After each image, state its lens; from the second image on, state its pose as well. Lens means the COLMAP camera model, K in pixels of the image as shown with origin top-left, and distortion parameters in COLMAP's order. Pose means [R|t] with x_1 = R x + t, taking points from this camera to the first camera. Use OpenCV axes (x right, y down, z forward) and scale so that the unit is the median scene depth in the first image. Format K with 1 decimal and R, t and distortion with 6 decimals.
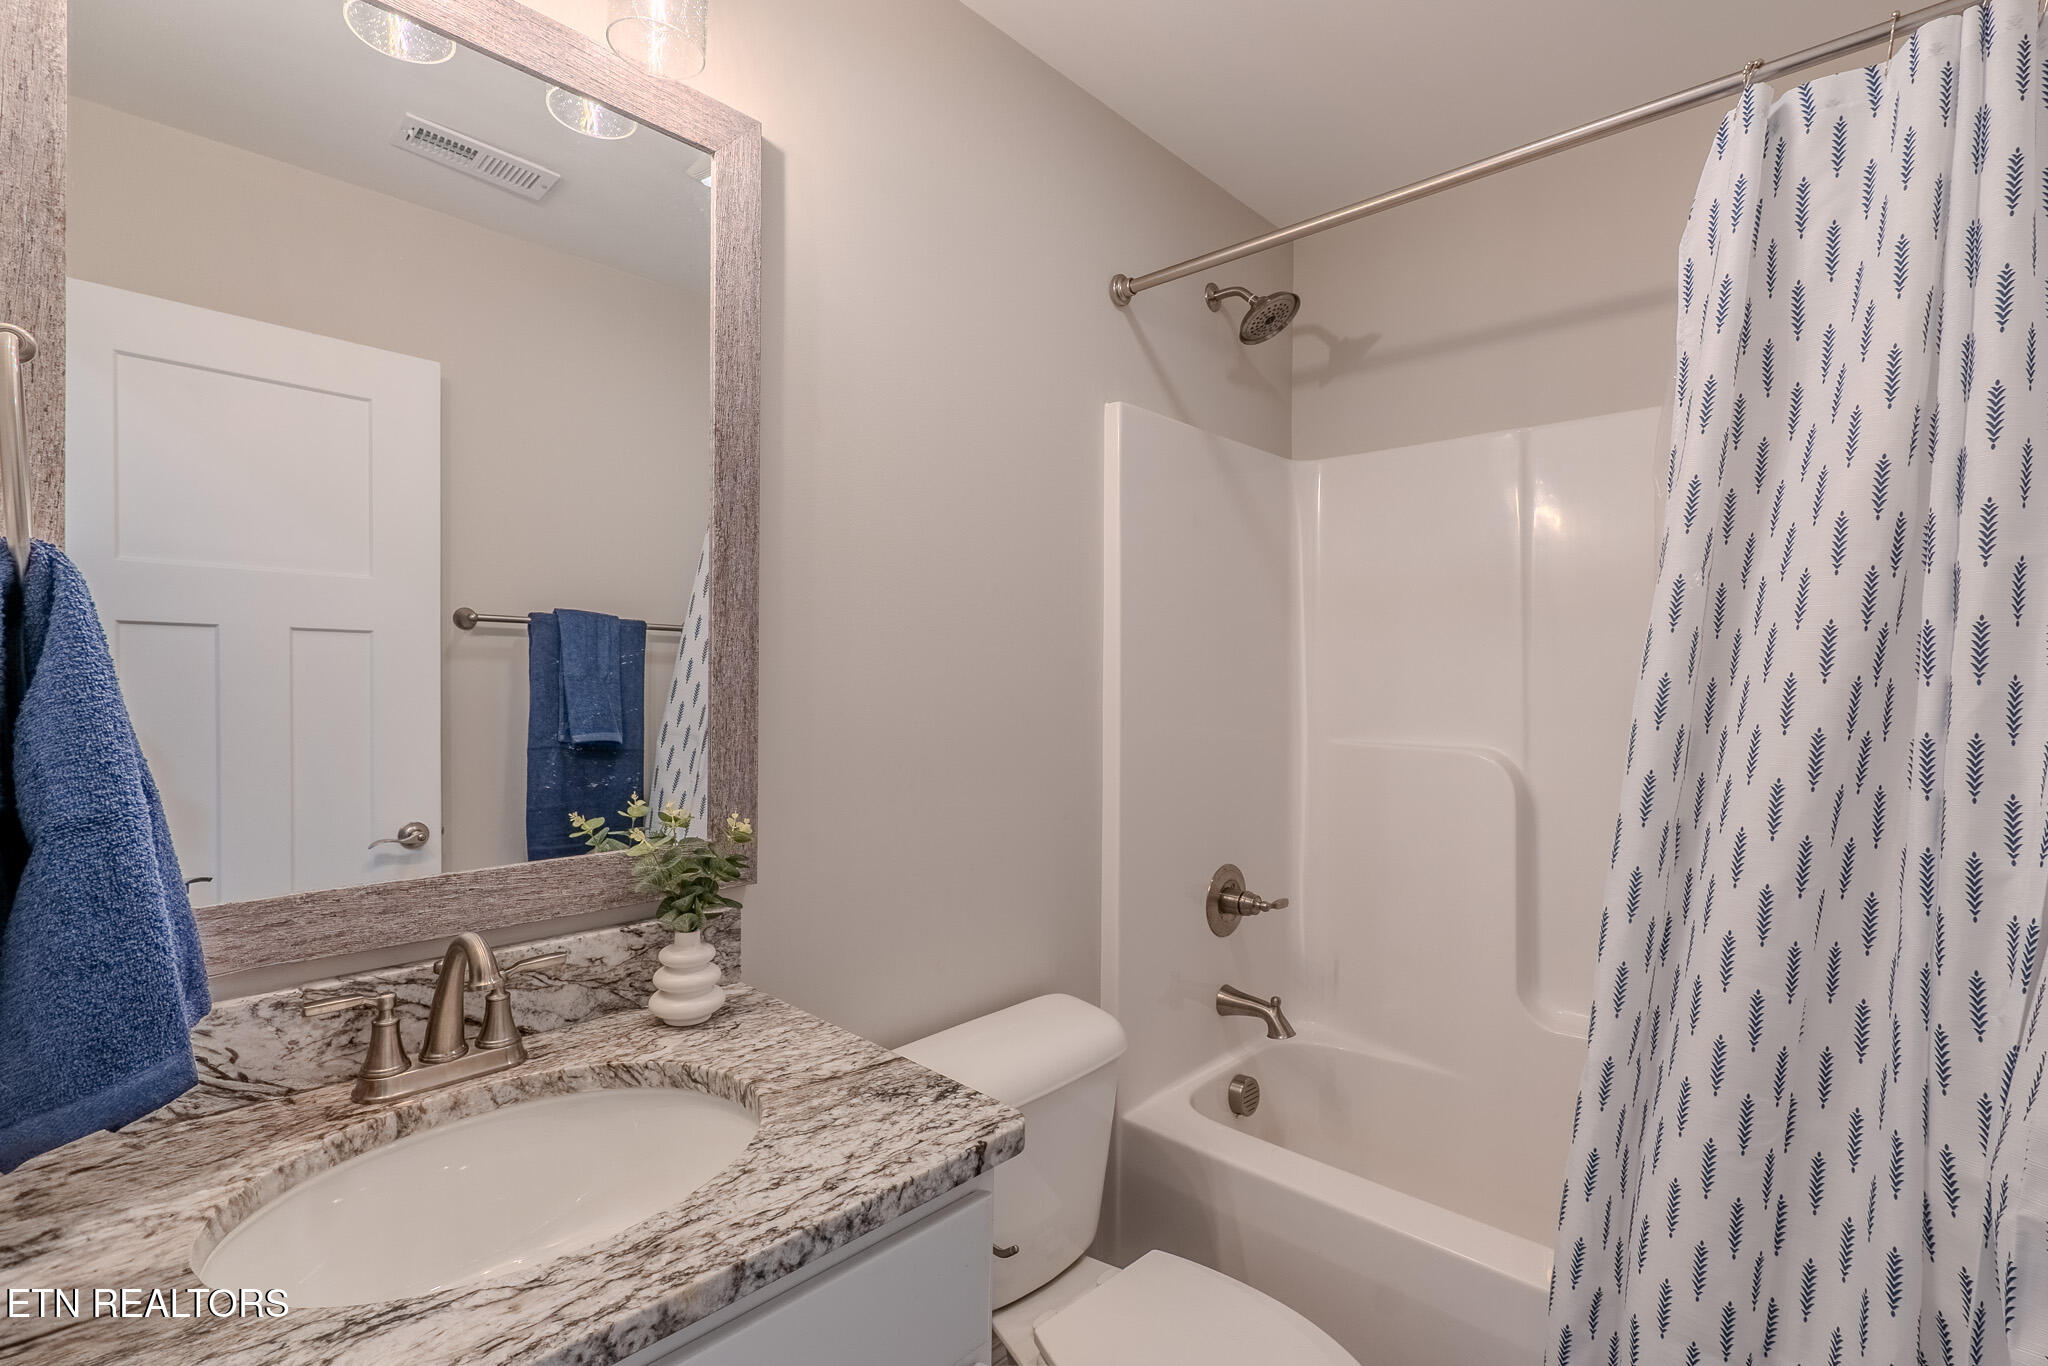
lens RADIAL K [[941.1, 0, 1013.7], [0, 941.1, 689.5], [0, 0, 1]] dist [-0.004695, -0.000533]
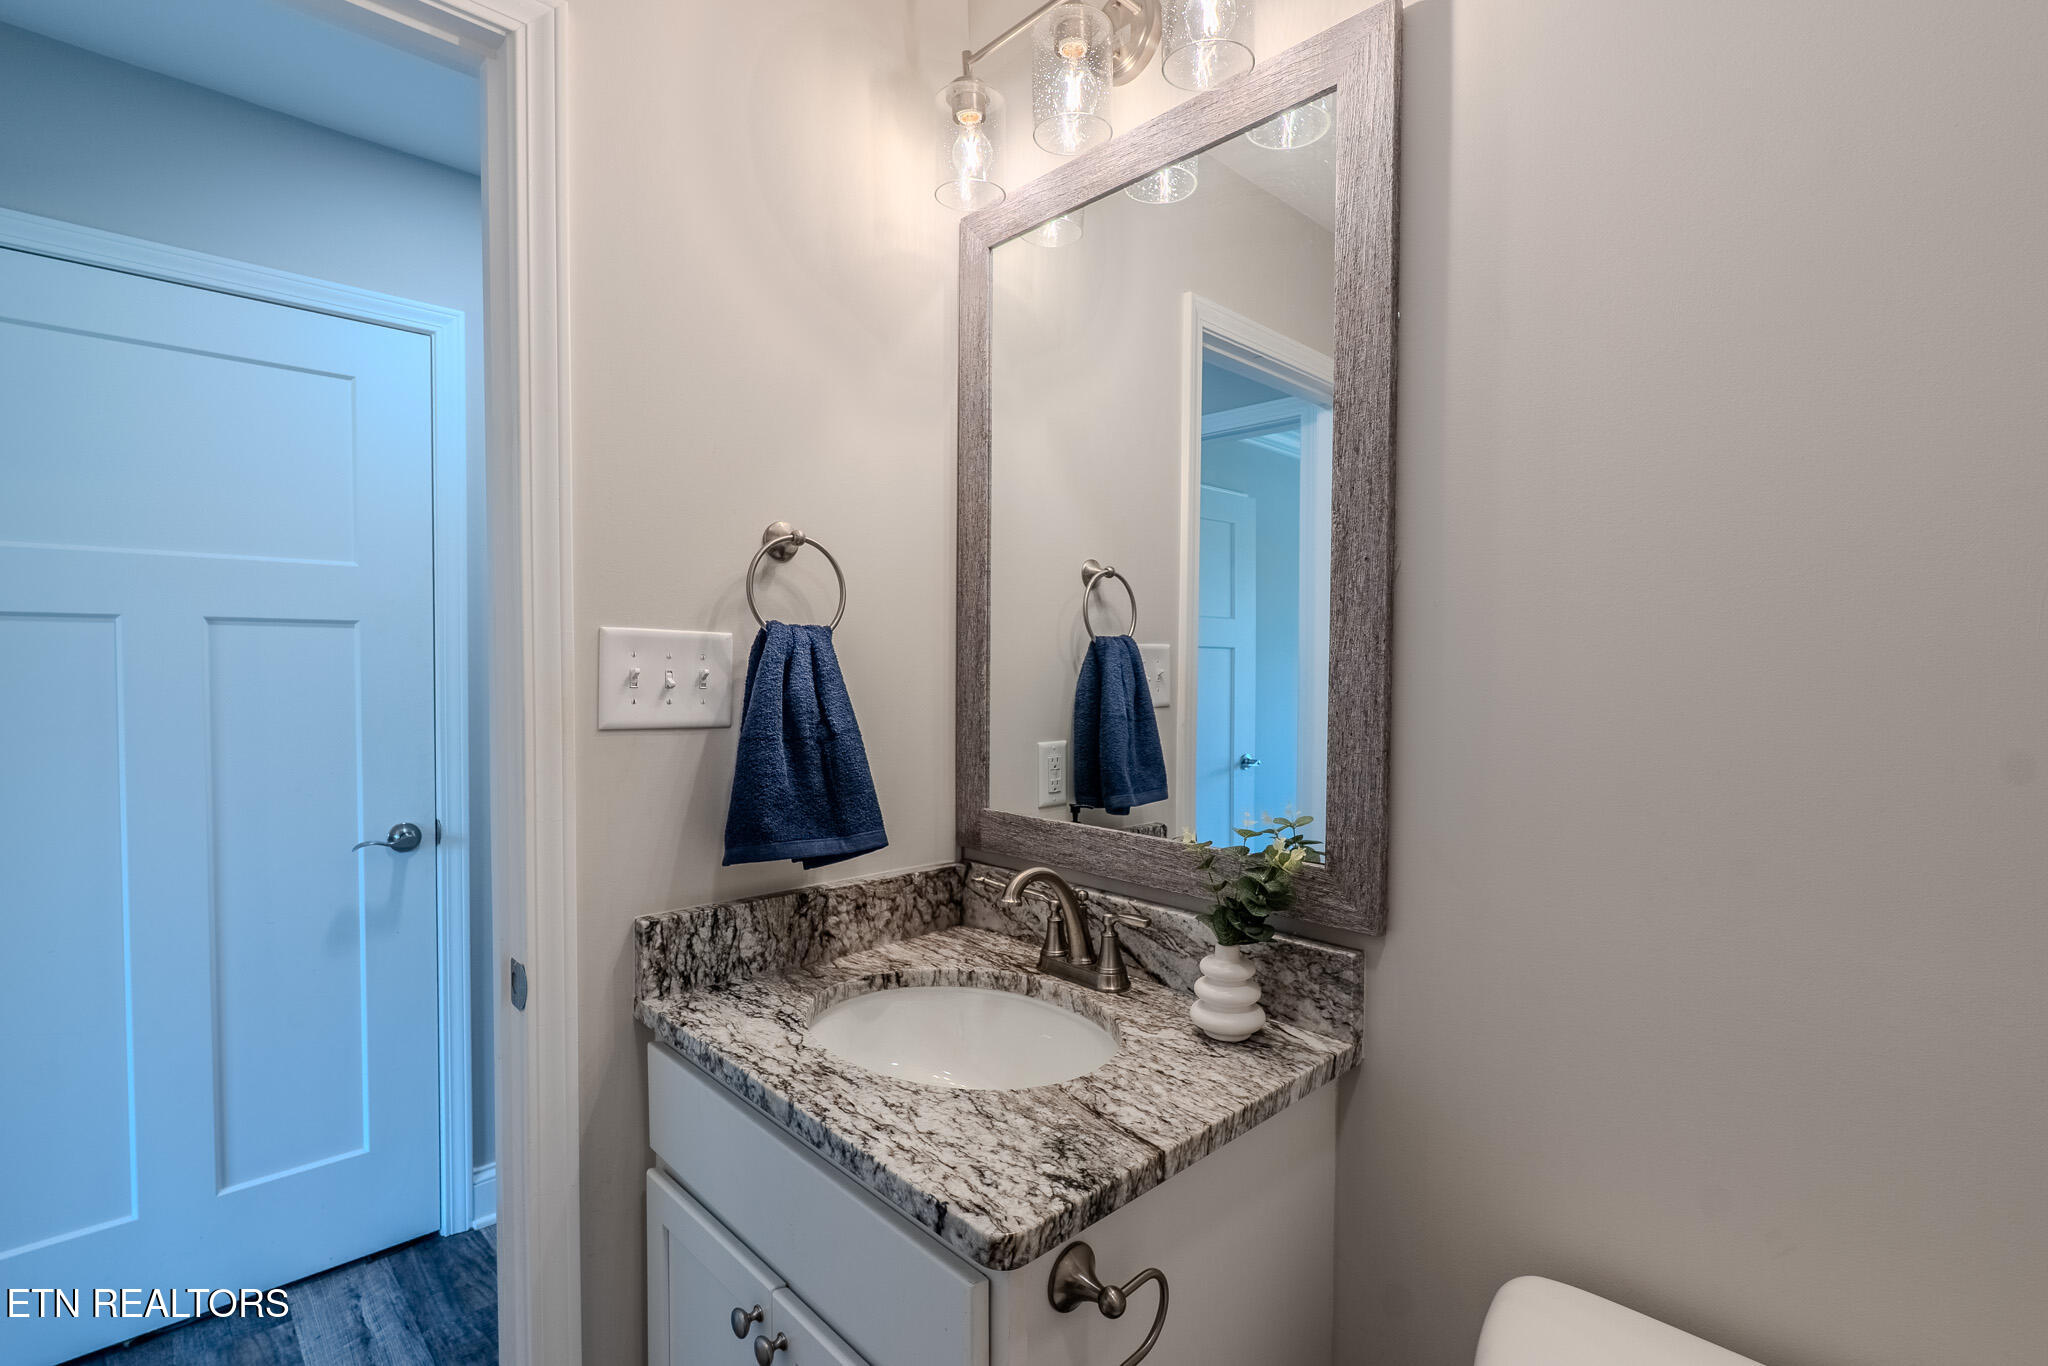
lens RADIAL K [[941.1, 0, 1013.7], [0, 941.1, 689.5], [0, 0, 1]] dist [-0.004695, -0.000533]
pose [[-0.057492, 0.016795, -0.998205, 0.842816], [-0.014875, 0.999733, 0.017677, -0.028600], [0.998235, 0.015864, -0.057227, 1.095663]]
